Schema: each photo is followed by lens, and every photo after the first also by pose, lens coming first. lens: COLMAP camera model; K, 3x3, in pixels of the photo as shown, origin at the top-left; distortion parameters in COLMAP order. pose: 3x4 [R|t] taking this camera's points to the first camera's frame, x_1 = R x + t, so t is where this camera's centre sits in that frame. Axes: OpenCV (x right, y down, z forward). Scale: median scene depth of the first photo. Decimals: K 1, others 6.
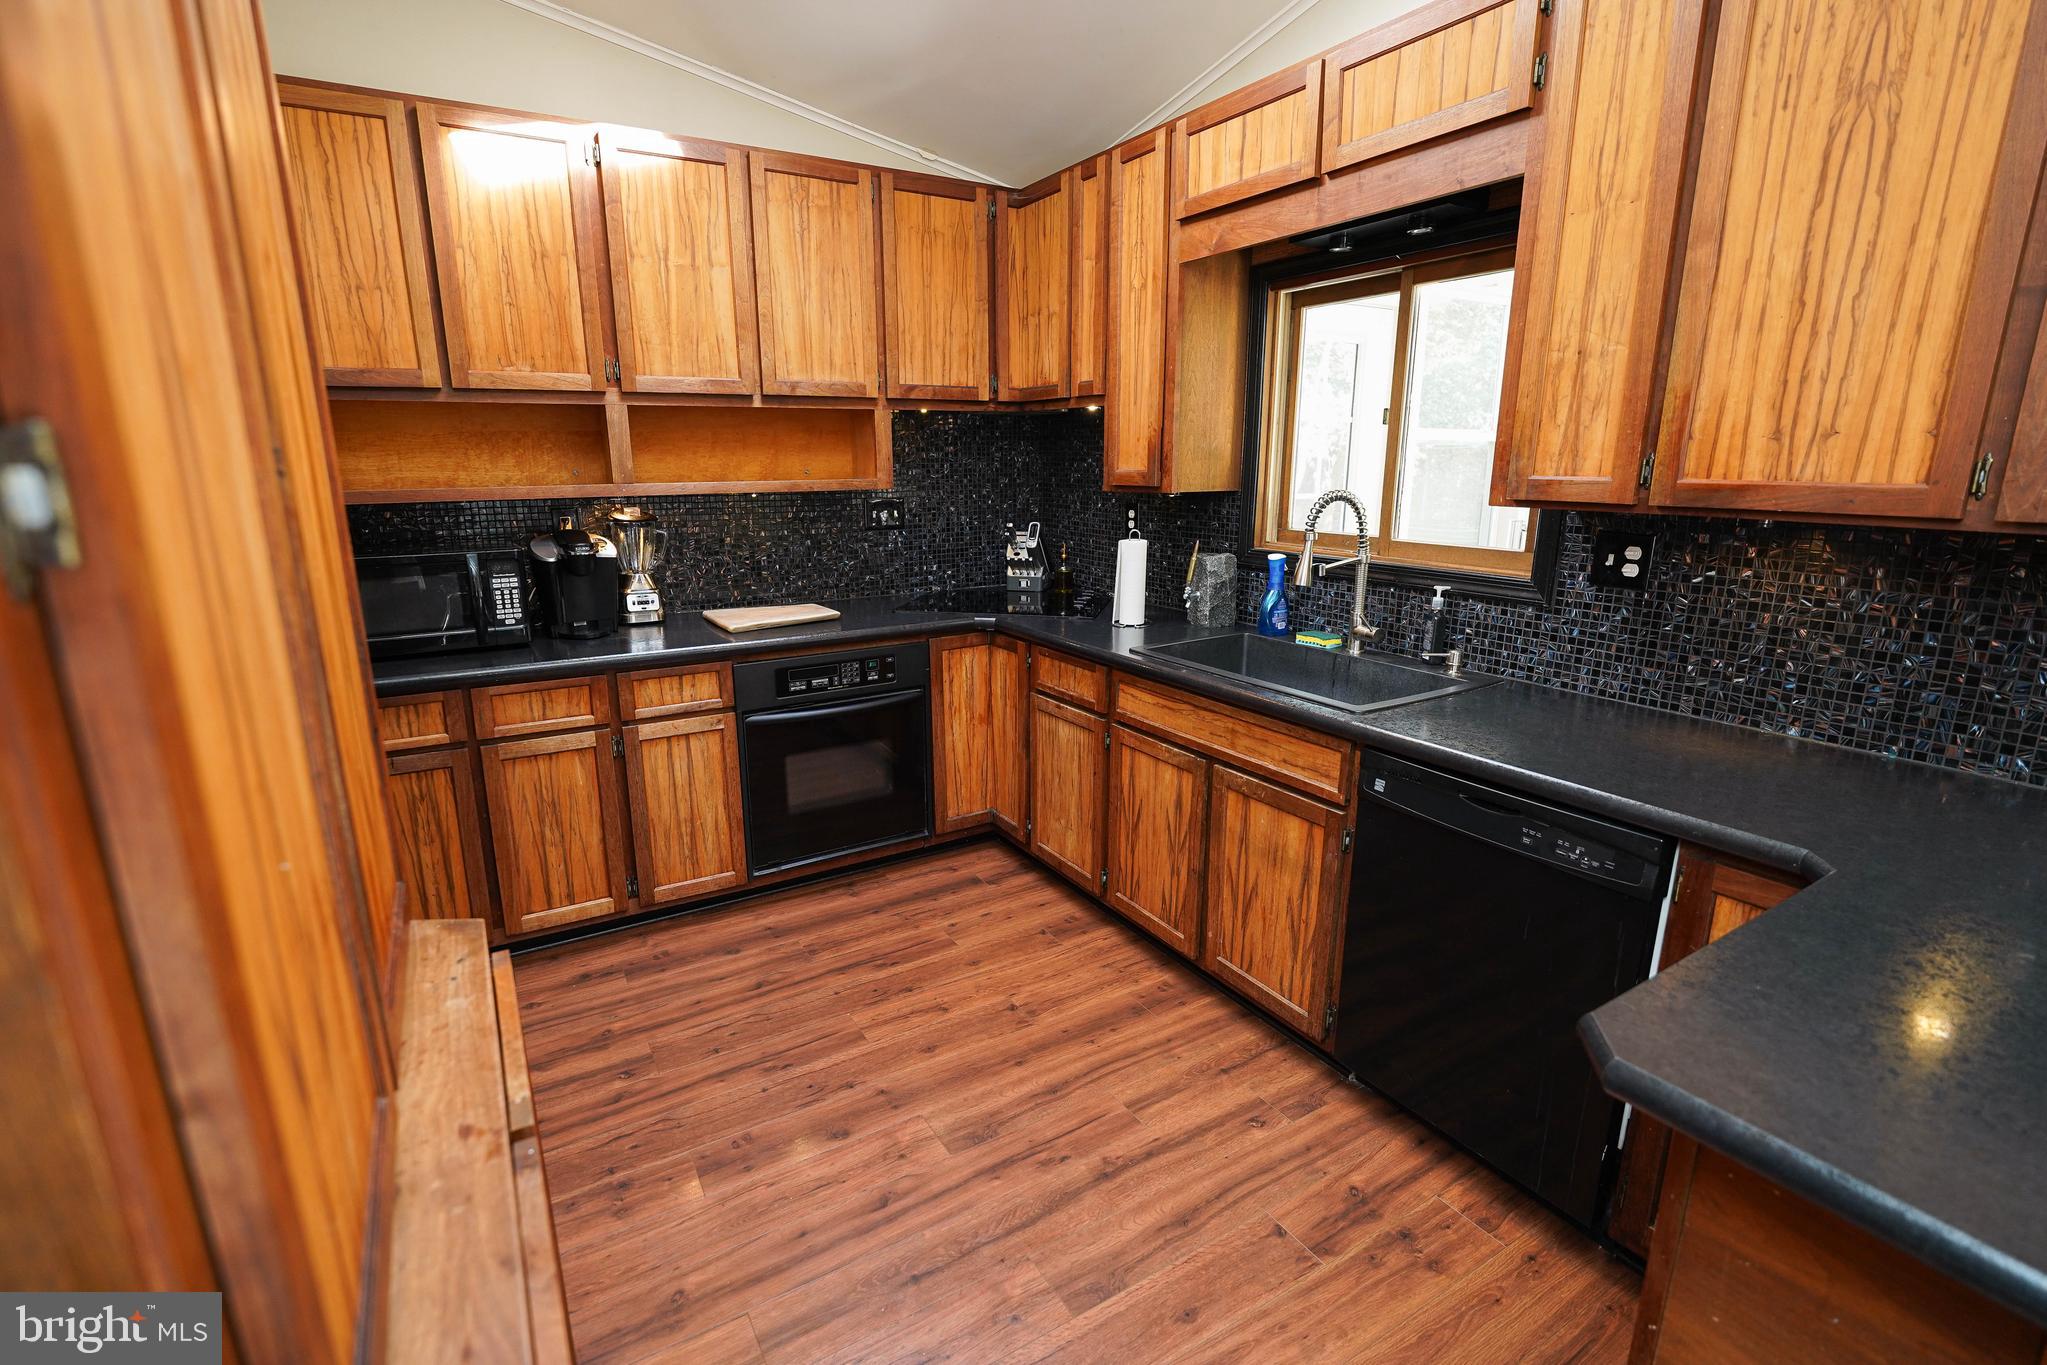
lens RADIAL K [[929.3, 0, 1005.9], [0, 929.3, 683.6], [0, 0, 1]] dist [-0.015618, -0.000230]
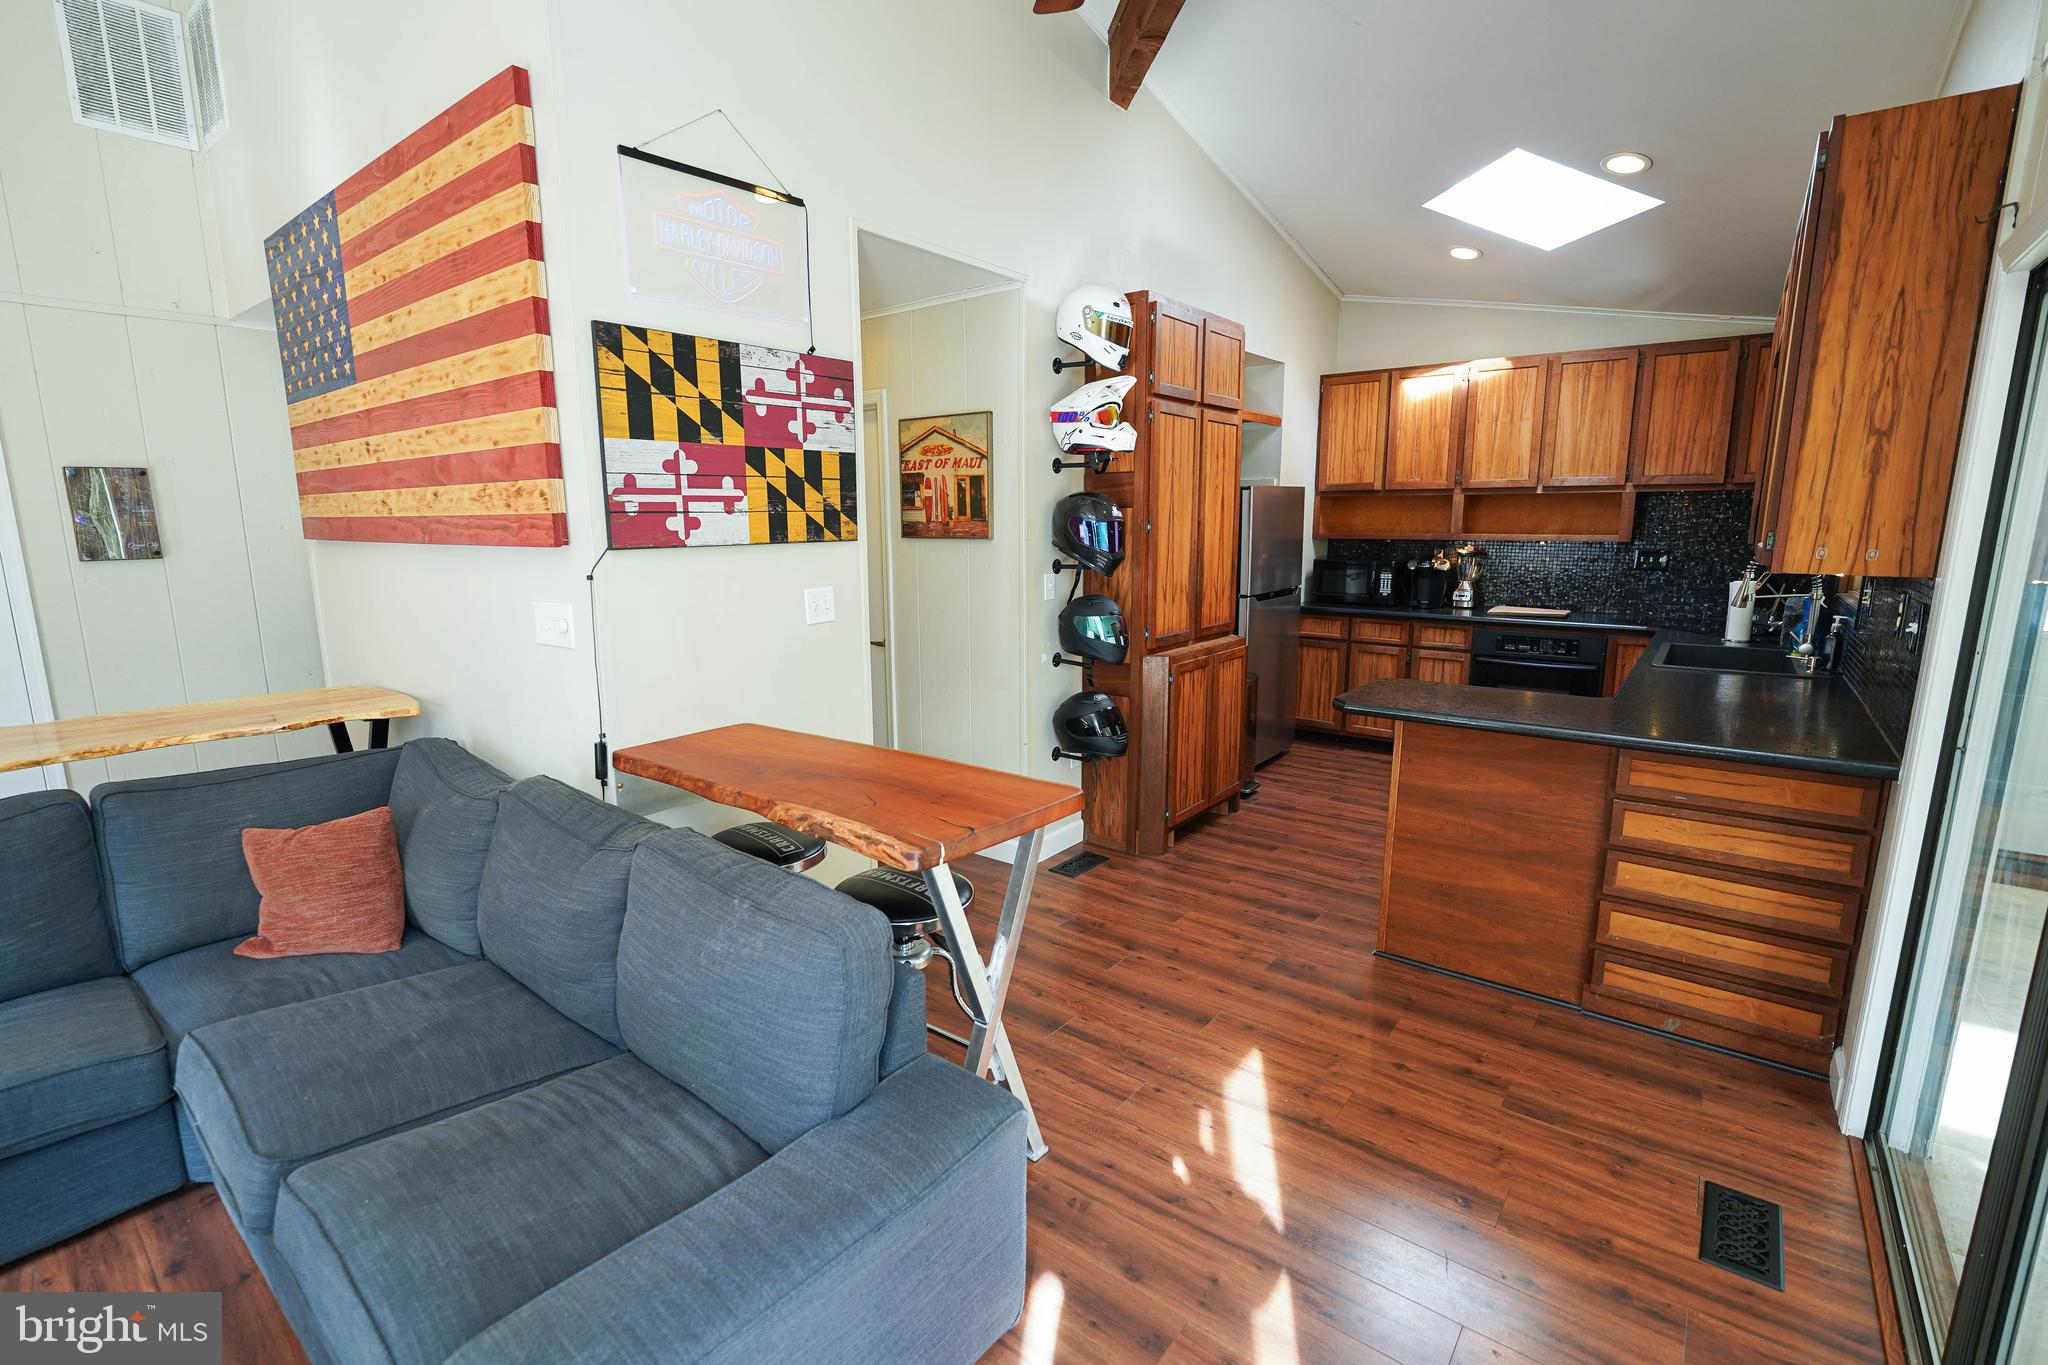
lens RADIAL K [[913.0, 0, 1007.5], [0, 913.0, 684.1], [0, 0, 1]] dist [-0.020473, 0.002703]
pose [[0.355331, 0.171214, -0.918926, 1.263602], [-0.219665, 0.970846, 0.095948, 0.140329], [0.908563, 0.167763, 0.382581, -0.650576]]
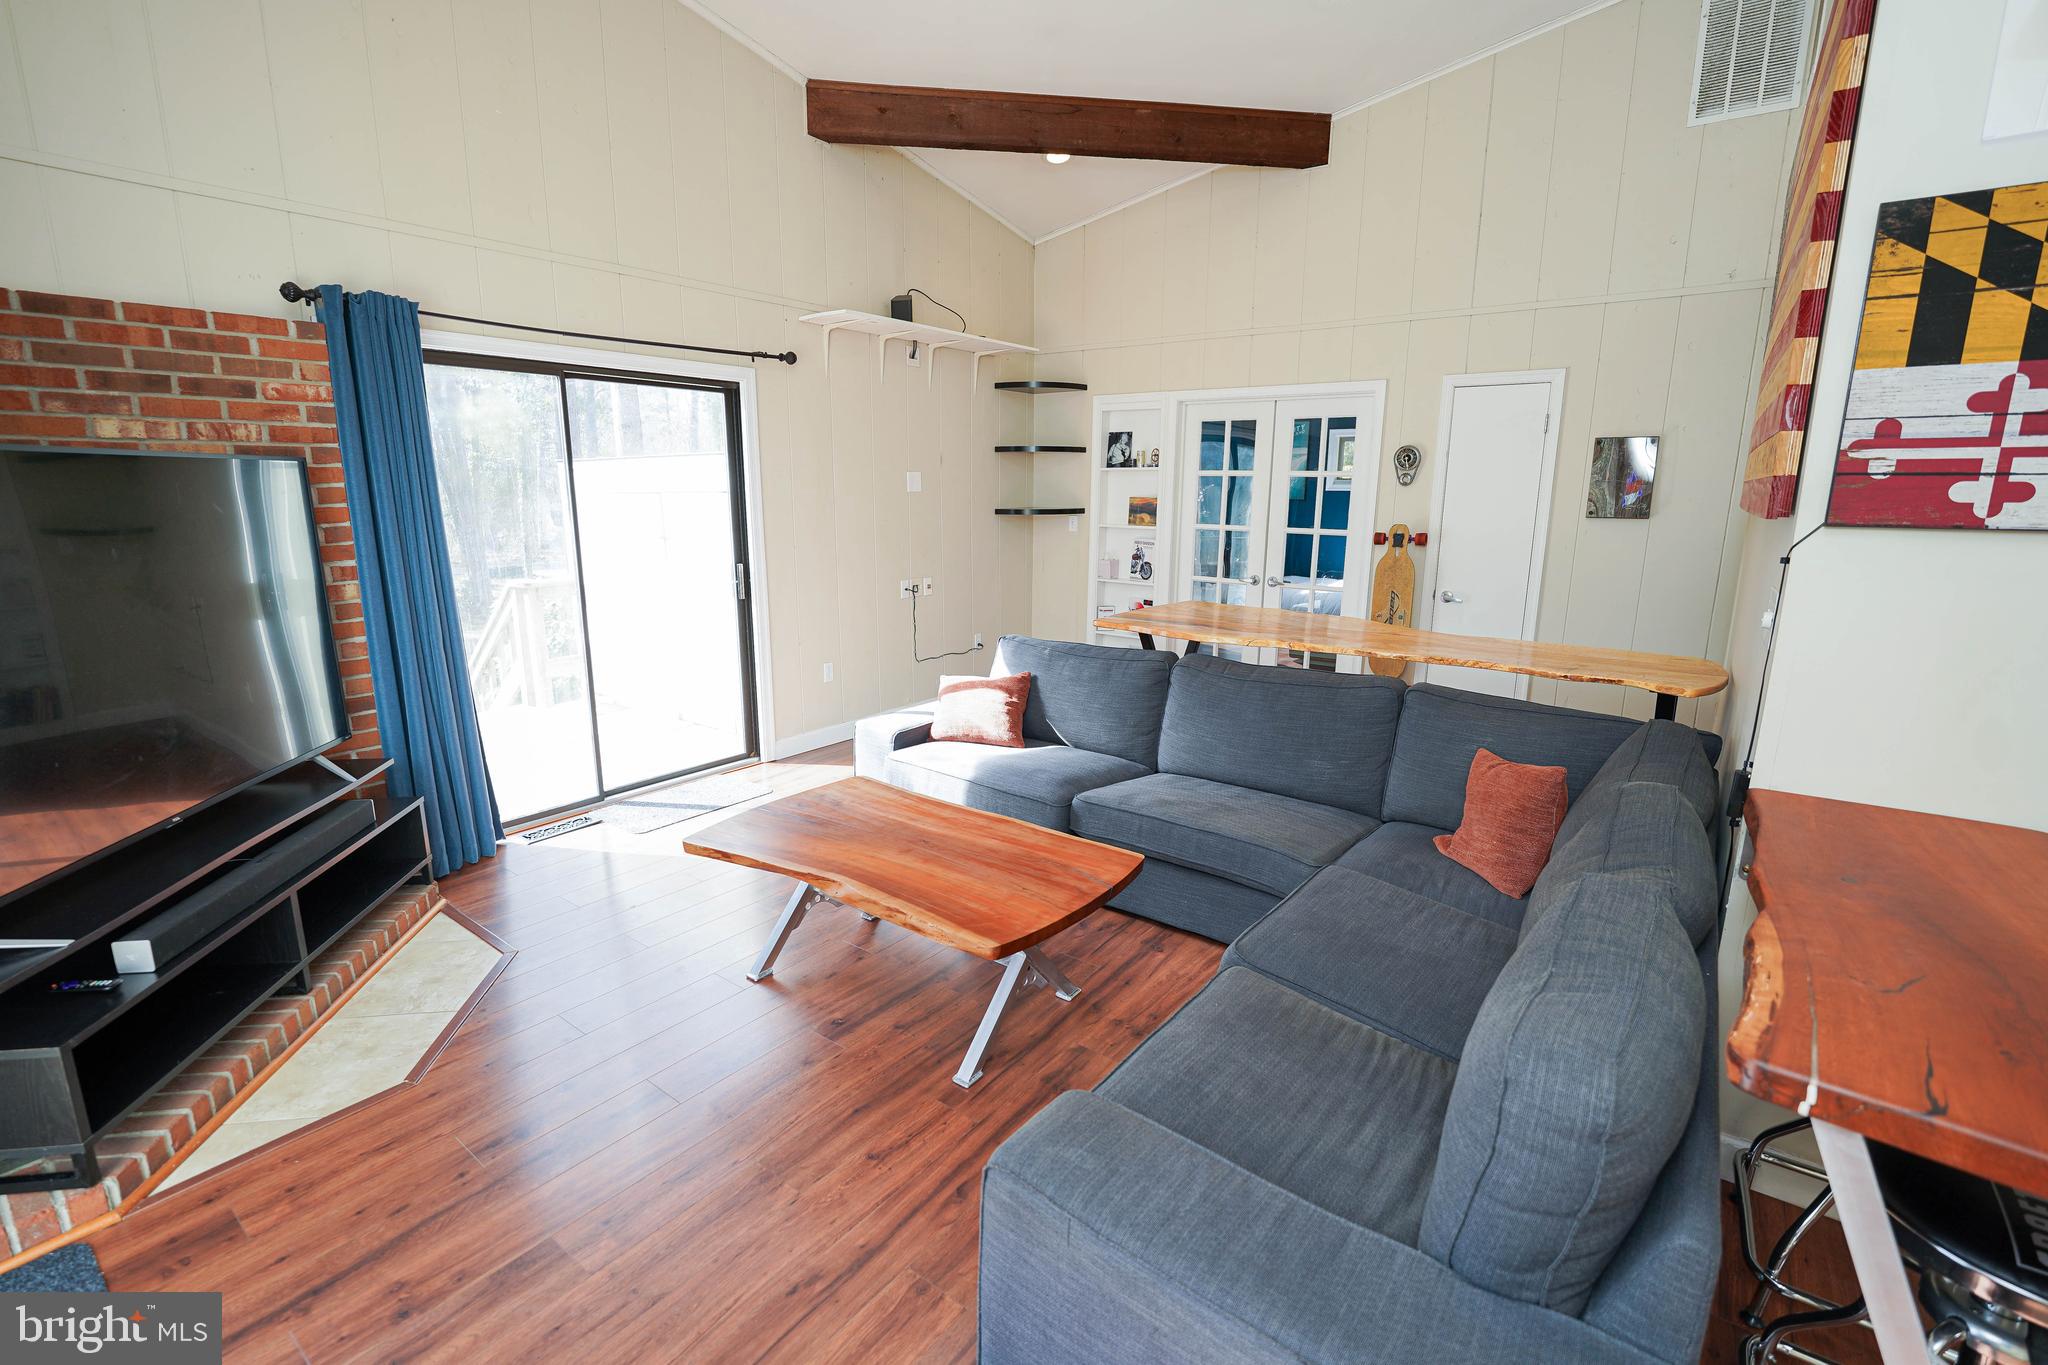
lens RADIAL K [[913.0, 0, 1007.5], [0, 913.0, 684.1], [0, 0, 1]] dist [-0.020473, 0.002703]
pose [[-0.927639, 0.081205, -0.364542, 1.064597], [-0.087104, 0.902119, 0.422604, 0.060225], [0.363178, 0.423777, -0.829768, -0.295568]]
